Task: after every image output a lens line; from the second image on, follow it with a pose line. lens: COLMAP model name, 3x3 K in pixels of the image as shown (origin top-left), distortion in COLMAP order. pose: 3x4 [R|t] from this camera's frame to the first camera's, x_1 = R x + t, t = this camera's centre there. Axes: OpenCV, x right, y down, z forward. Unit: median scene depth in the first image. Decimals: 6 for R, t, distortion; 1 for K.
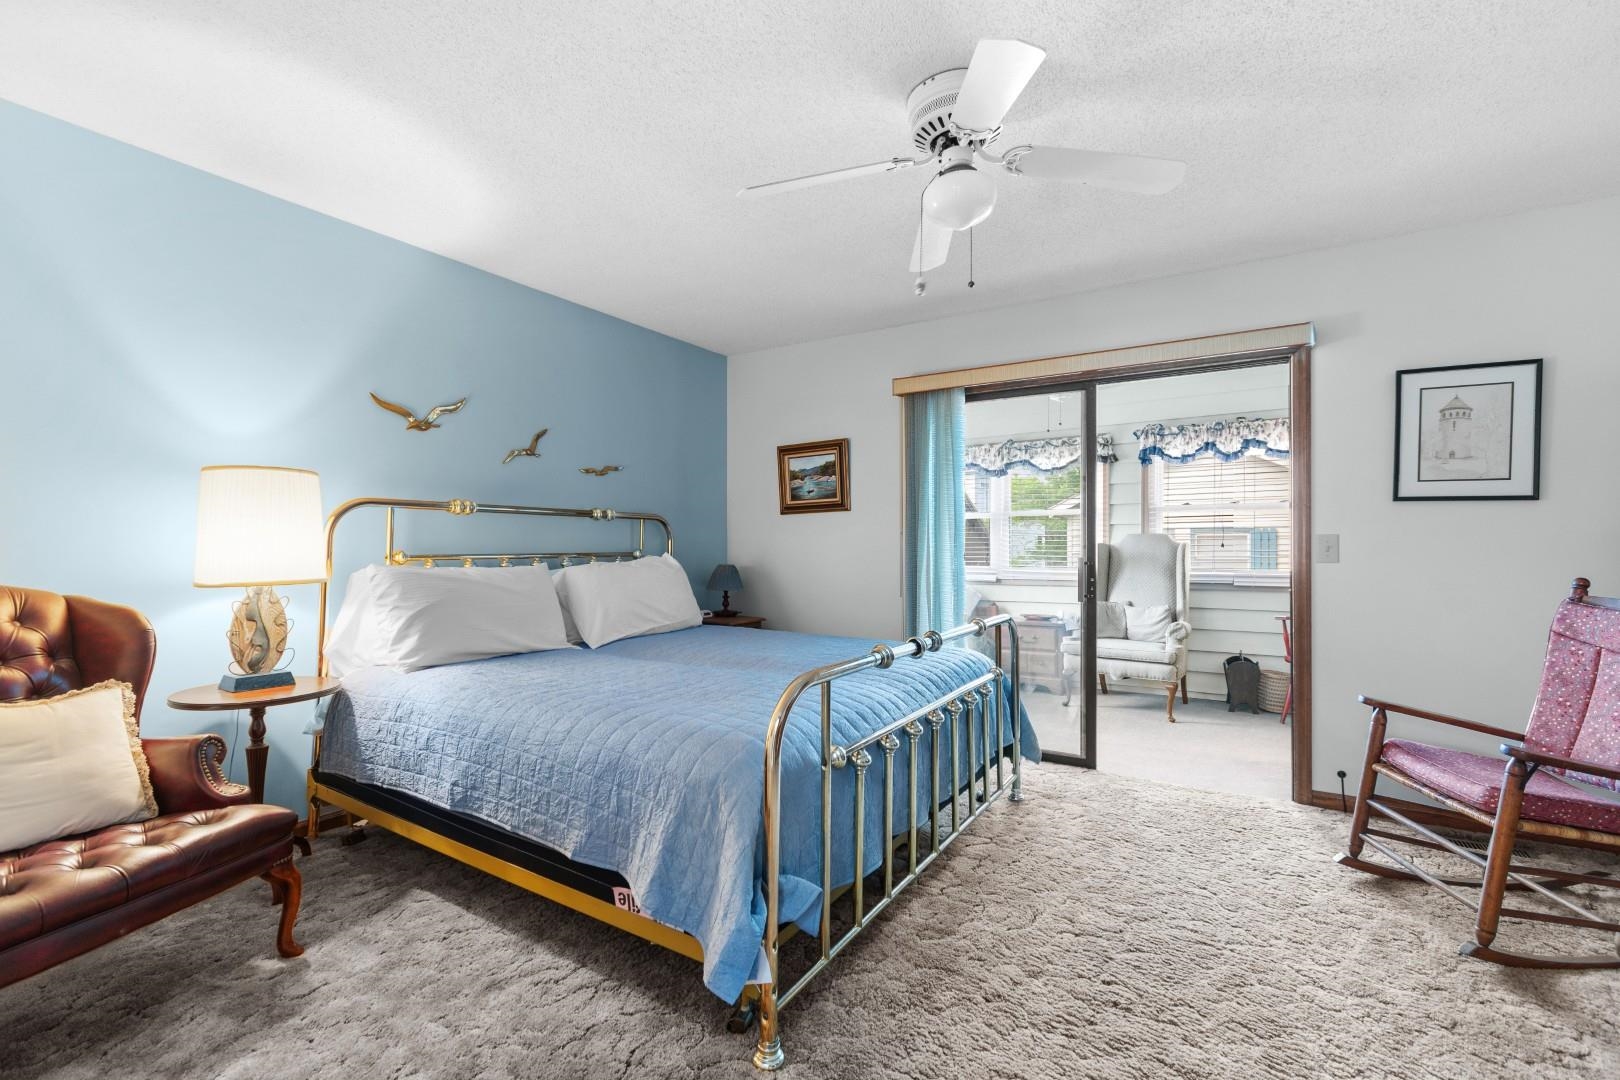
lens RADIAL K [[700.3, 0, 807.7], [0, 700.3, 547.4], [0, 0, 1]] dist [0.001291, -0.002201]
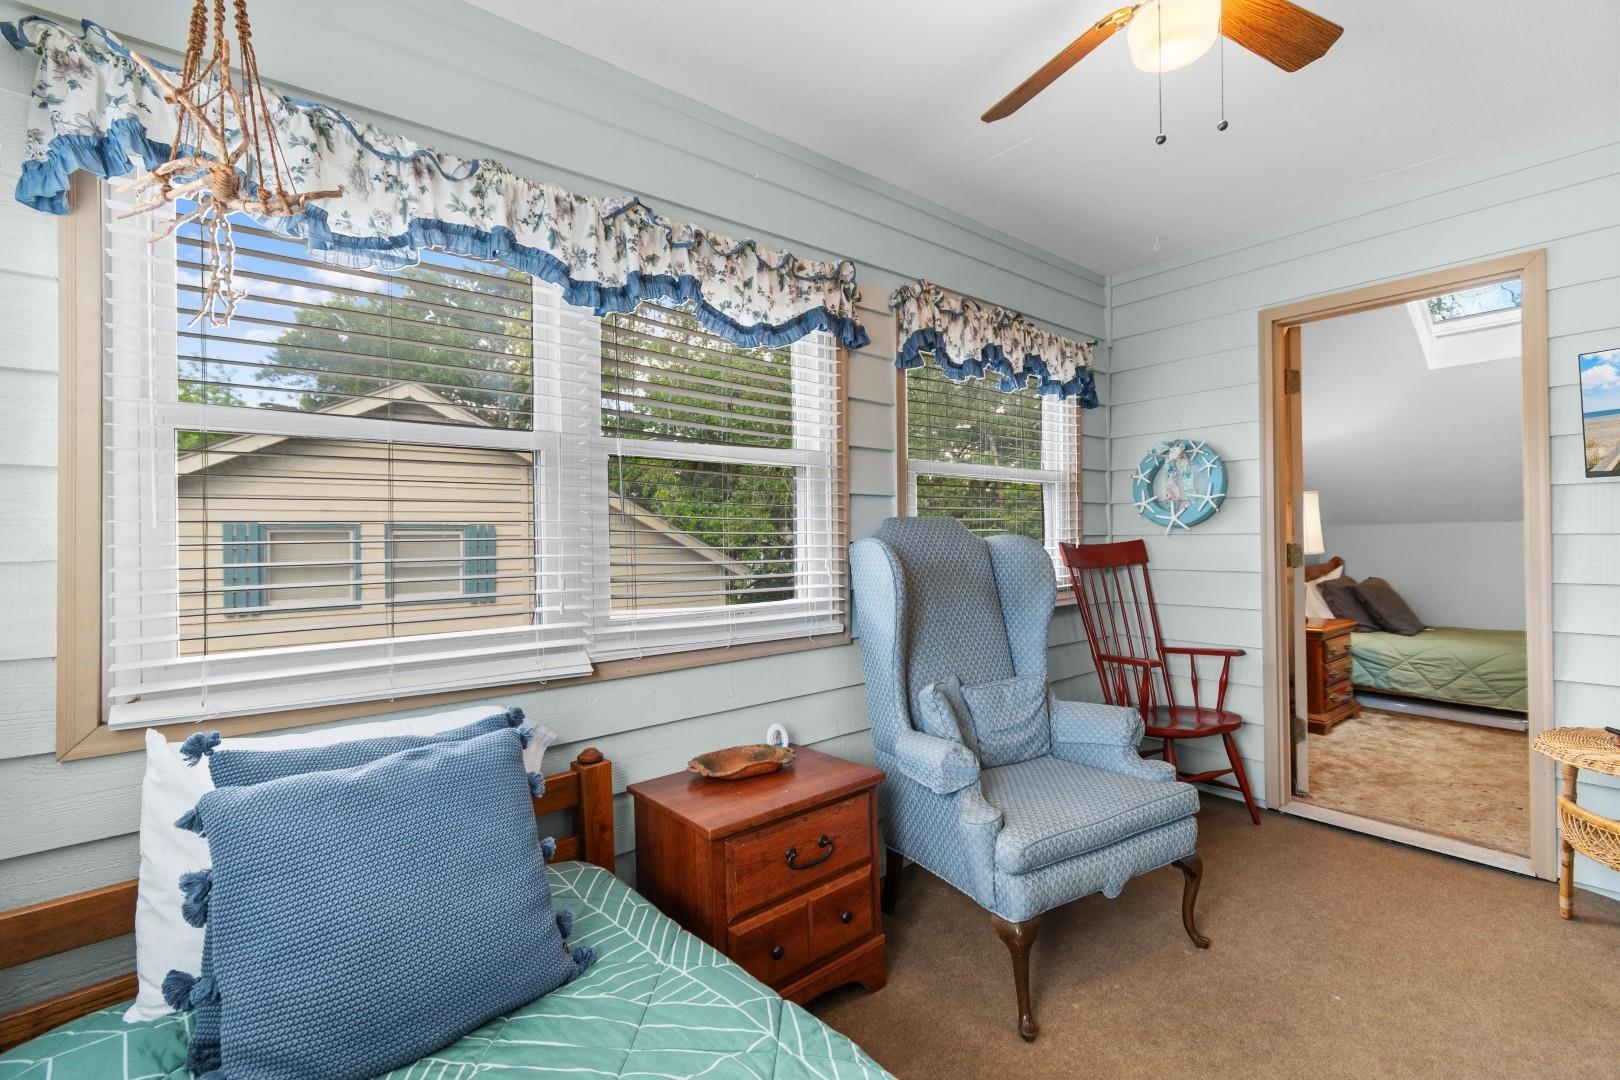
lens RADIAL K [[700.3, 0, 807.7], [0, 700.3, 547.4], [0, 0, 1]] dist [0.001291, -0.002201]
pose [[0.313764, -0.014789, 0.949386, 0.026945], [0.019186, 0.999773, 0.009233, -0.006736], [-0.949307, 0.015318, 0.313976, 0.979439]]
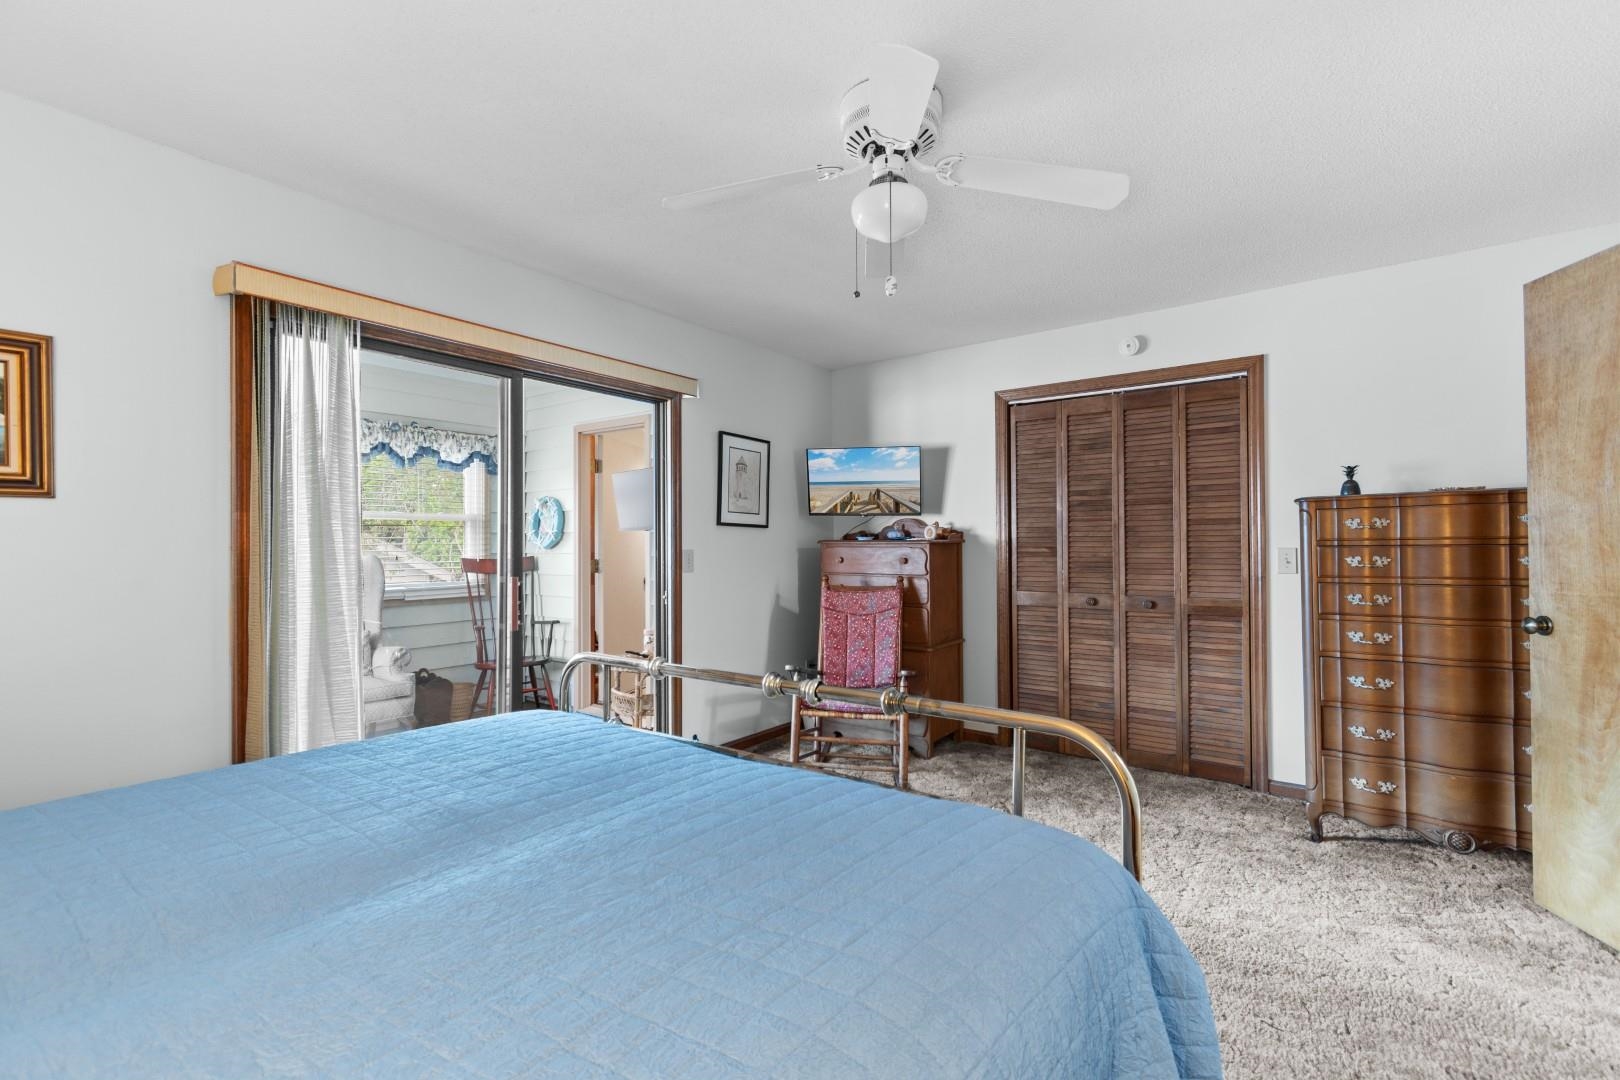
lens RADIAL K [[700.3, 0, 807.7], [0, 700.3, 547.4], [0, 0, 1]] dist [0.001291, -0.002201]
pose [[0.085051, -0.003489, 0.996371, -0.279919], [0.009989, 0.999947, 0.002649, -0.013626], [-0.996327, 0.009728, 0.085081, 0.386929]]
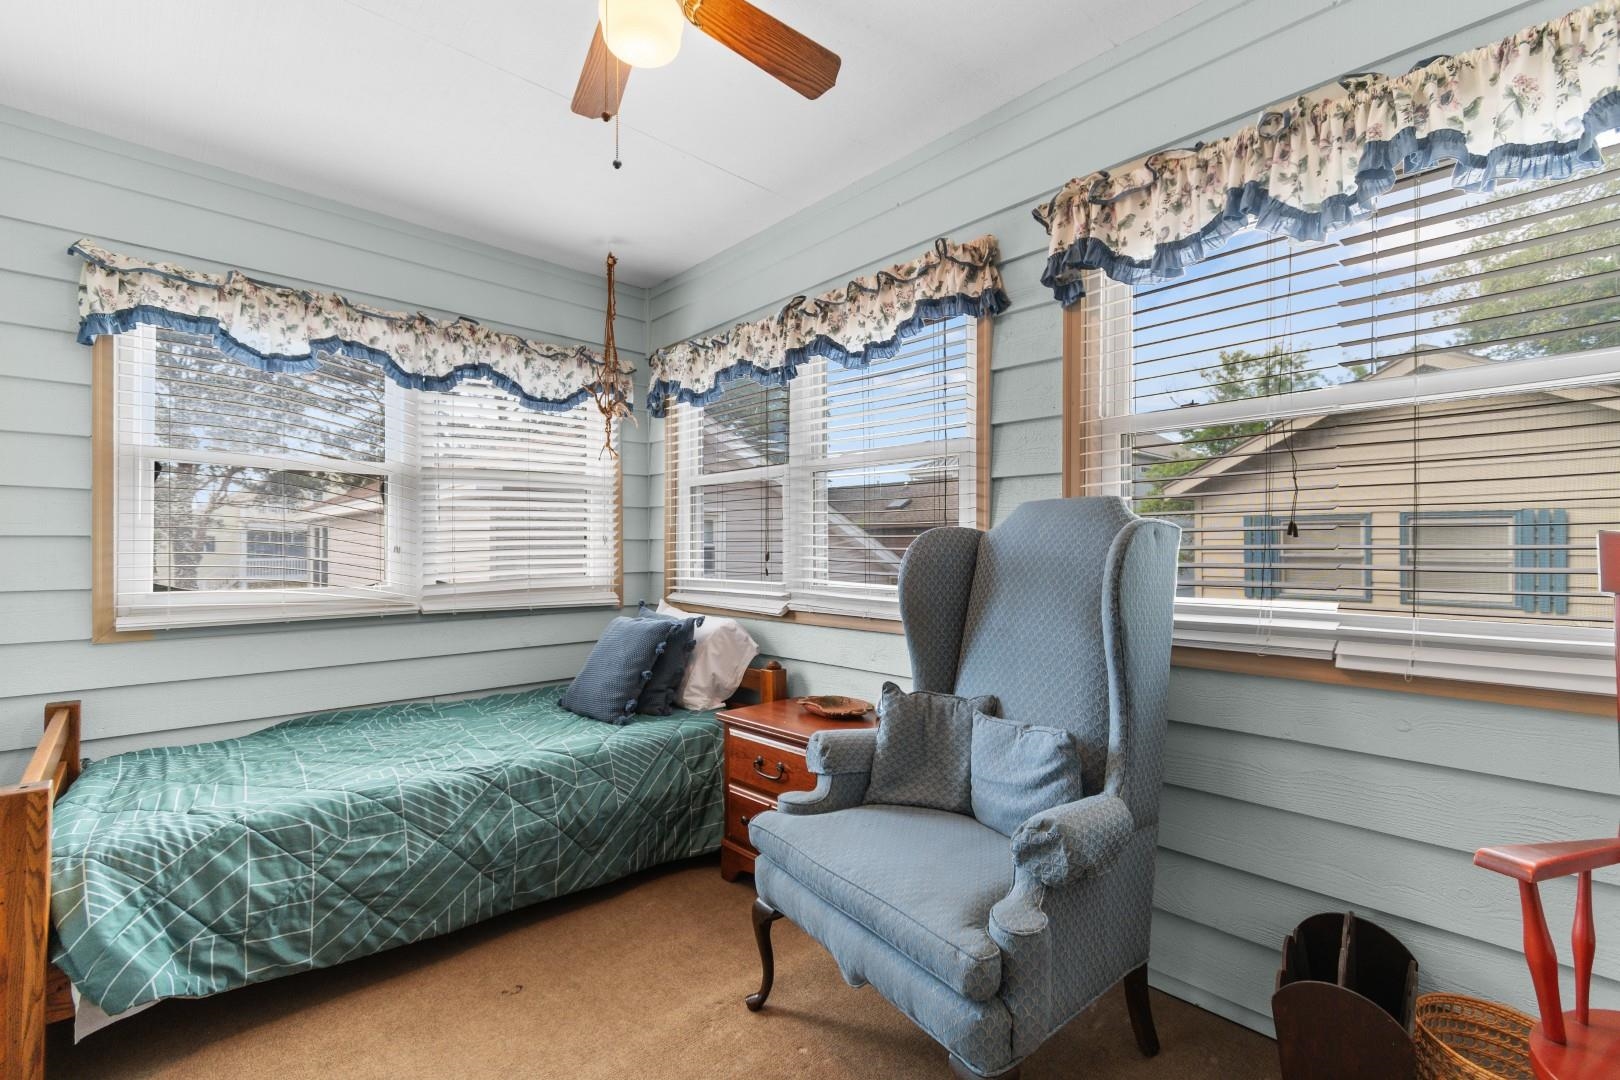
lens RADIAL K [[707.2, 0, 812.1], [0, 707.2, 543.2], [0, 0, 1]] dist [0.002125, -0.001054]
pose [[0.970639, -0.003865, -0.240509, 0.469959], [0.002585, 0.999981, -0.005636, 0.004031], [0.240526, 0.004849, 0.970631, 0.667418]]
